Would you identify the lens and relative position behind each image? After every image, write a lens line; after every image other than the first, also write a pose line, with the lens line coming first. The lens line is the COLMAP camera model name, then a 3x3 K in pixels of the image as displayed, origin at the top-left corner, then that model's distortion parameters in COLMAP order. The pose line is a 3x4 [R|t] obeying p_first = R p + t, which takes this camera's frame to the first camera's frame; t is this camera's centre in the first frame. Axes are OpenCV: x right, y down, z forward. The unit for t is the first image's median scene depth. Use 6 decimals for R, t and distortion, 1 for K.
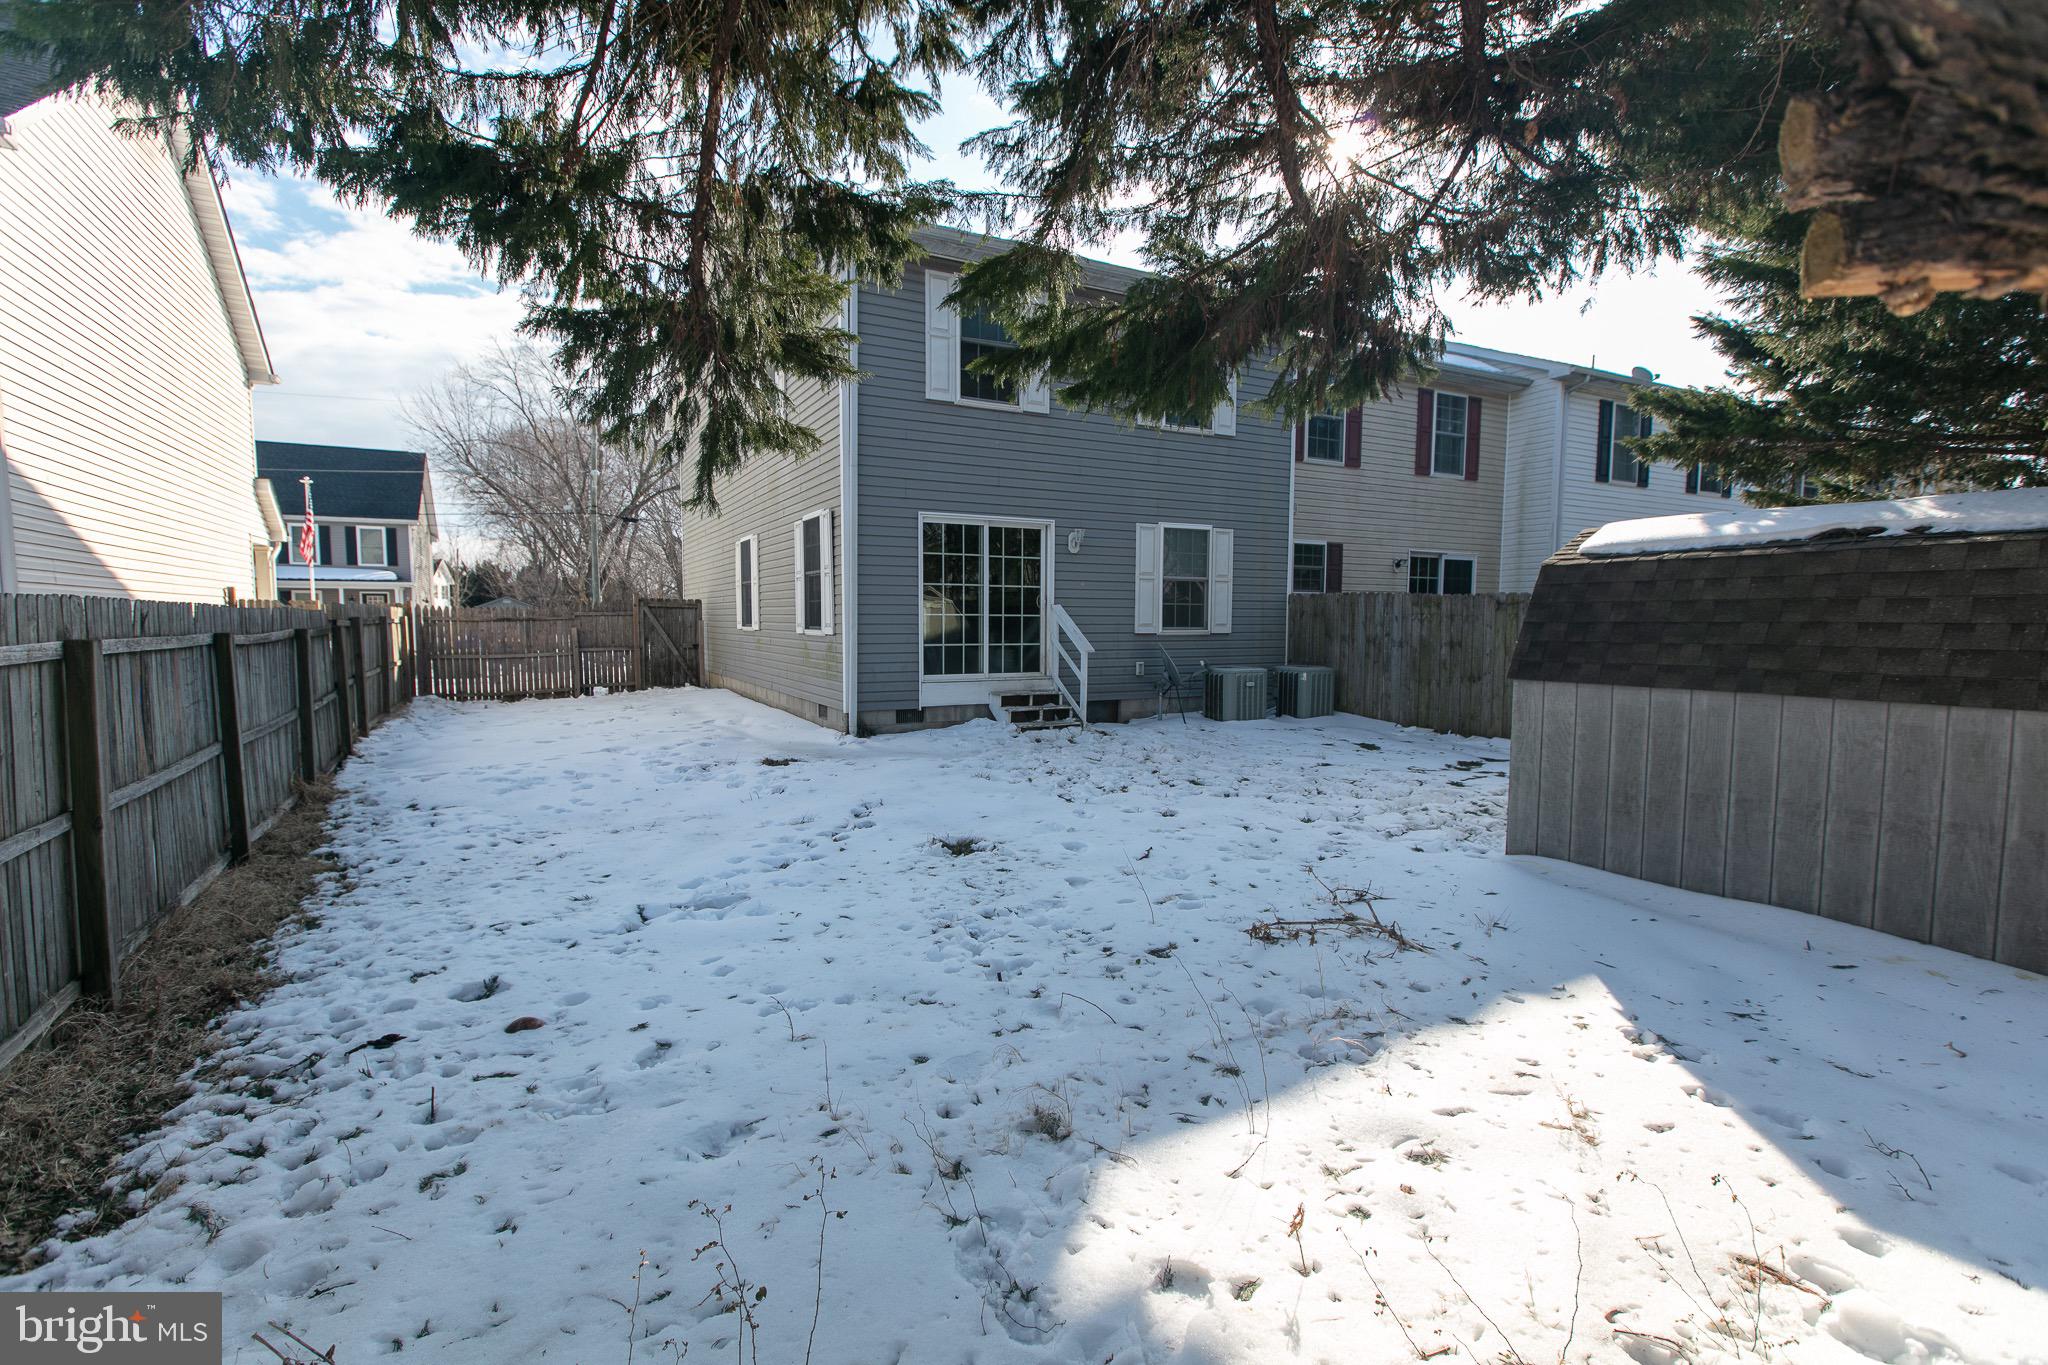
lens RADIAL K [[913.3, 0, 1020.7], [0, 913.3, 687.4], [0, 0, 1]] dist [0.000527, 0.000006]
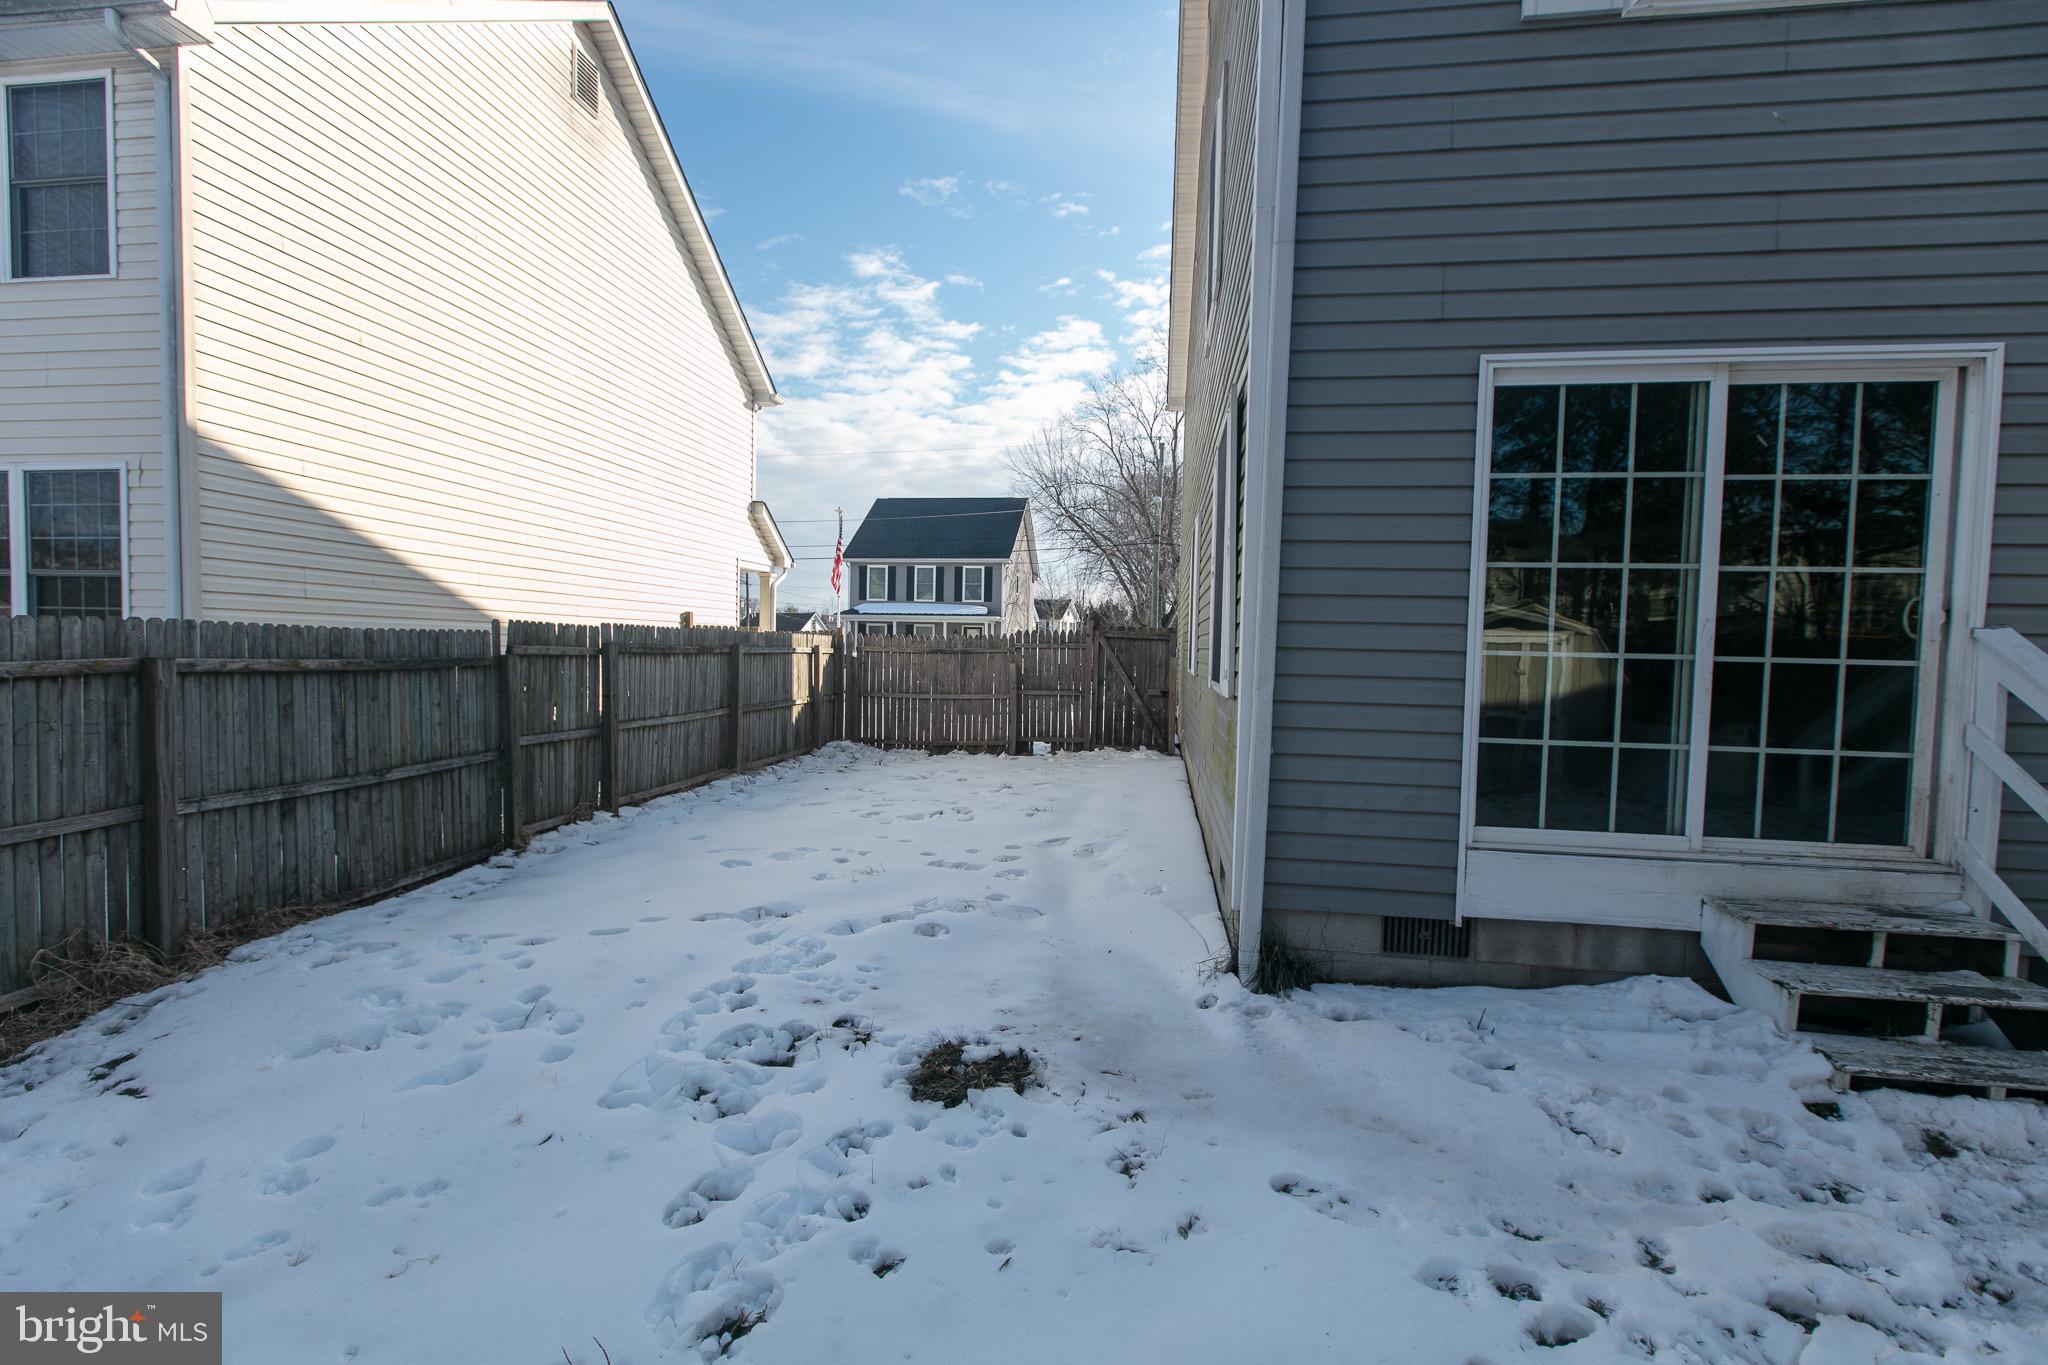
lens RADIAL K [[913.3, 0, 1020.7], [0, 913.3, 687.4], [0, 0, 1]] dist [0.000527, 0.000006]
pose [[0.801250, 0.039614, -0.597017, -0.037298], [-0.064336, 0.997725, -0.020143, -0.045629], [0.594861, 0.054549, 0.801976, 0.583943]]
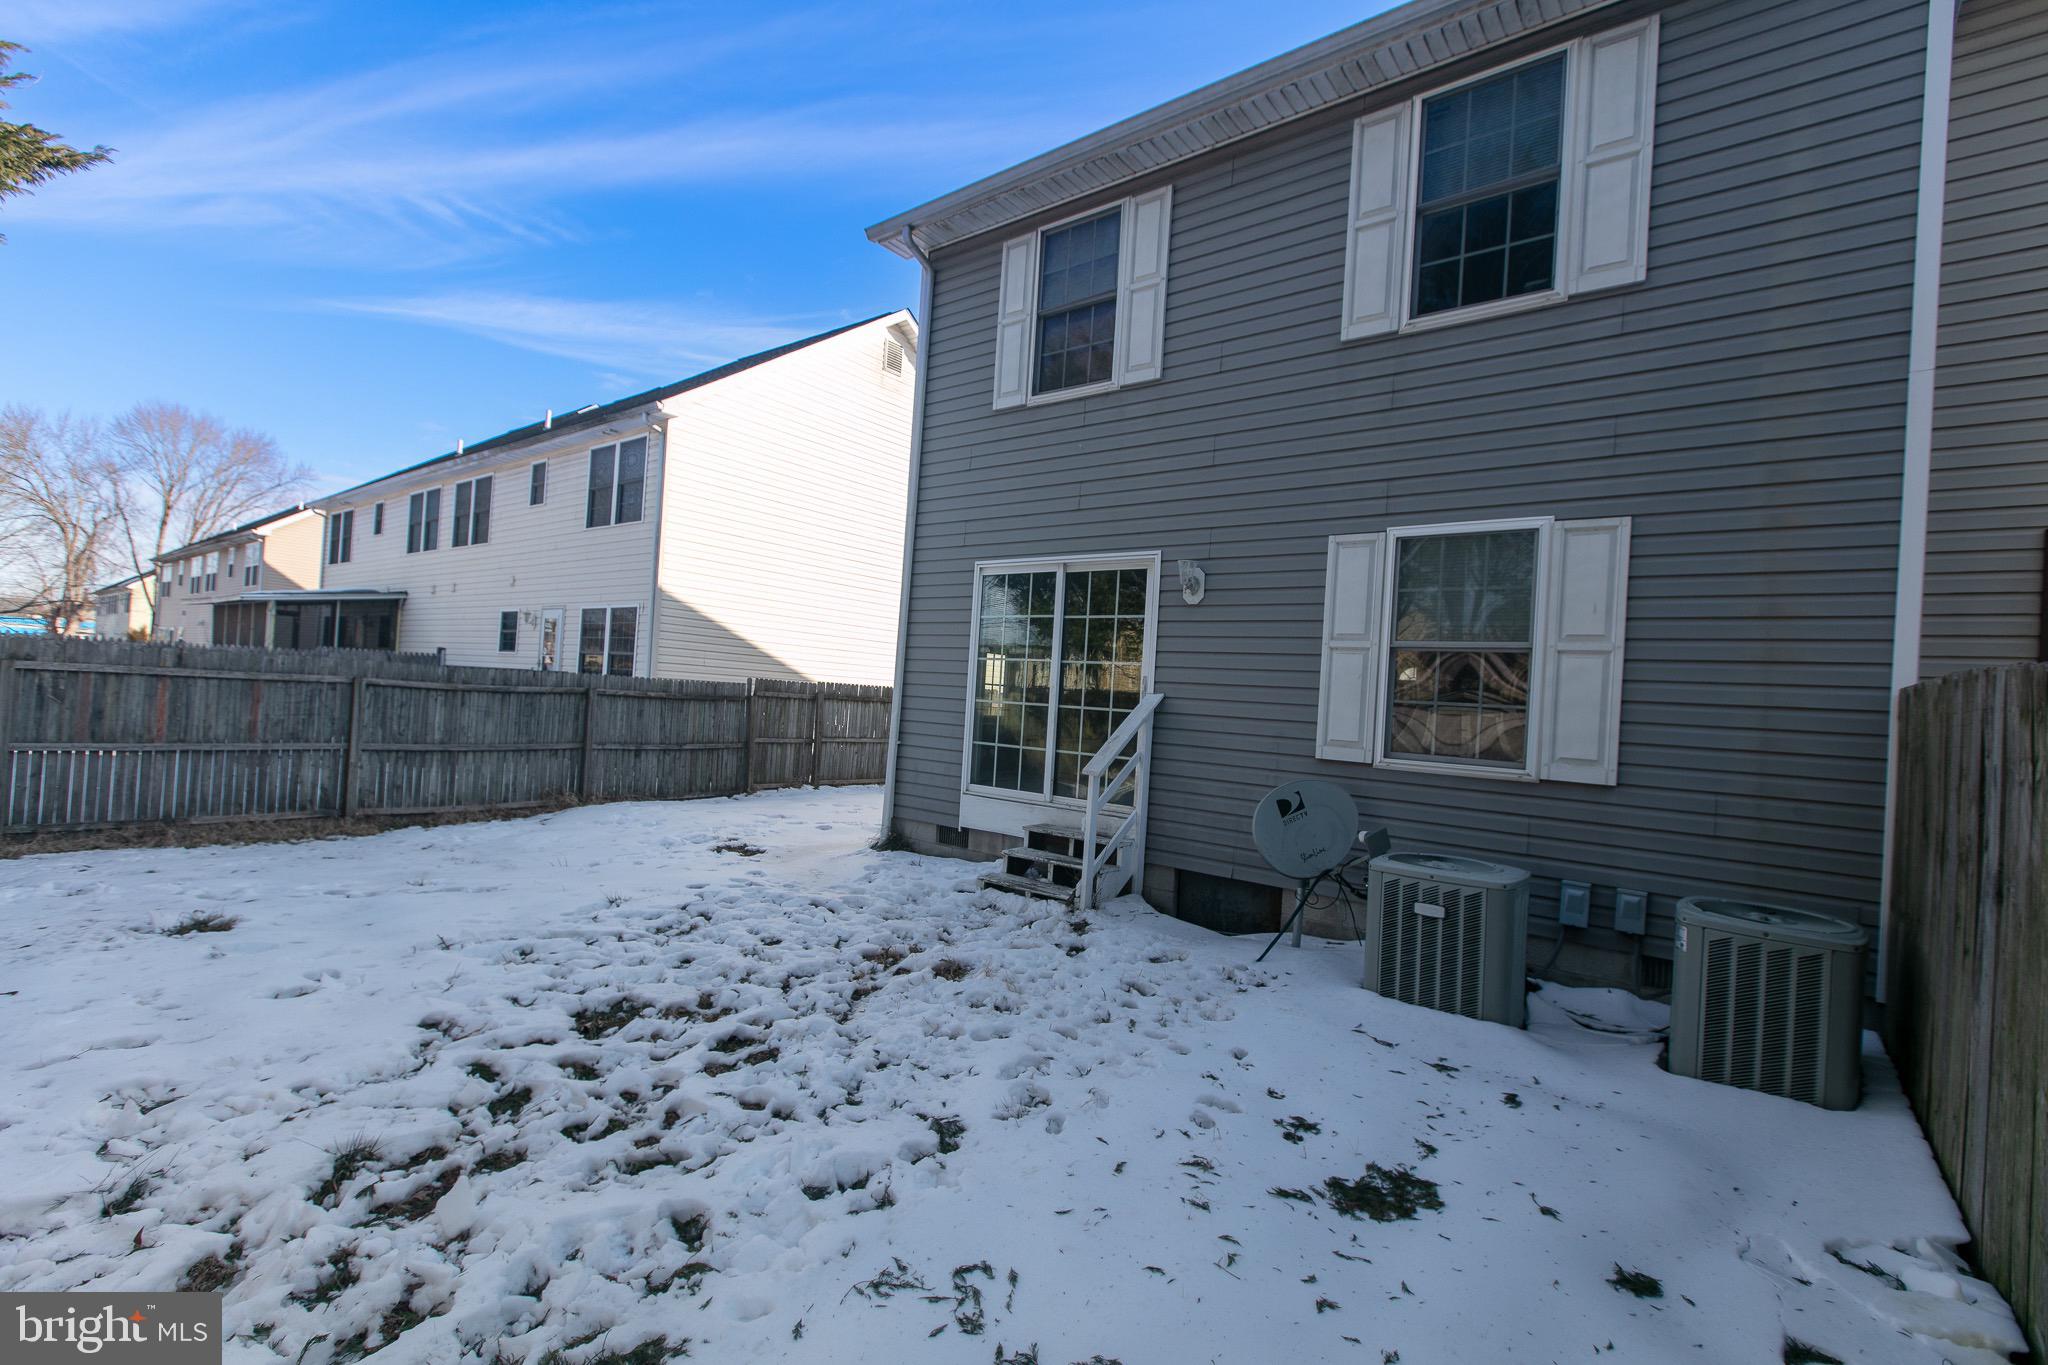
lens RADIAL K [[913.3, 0, 1020.7], [0, 913.3, 687.4], [0, 0, 1]] dist [0.000527, 0.000006]
pose [[0.393121, 0.008763, -0.919445, 0.547932], [-0.129207, 0.990559, -0.045804, -0.057974], [0.910363, 0.136805, 0.390542, 0.706808]]
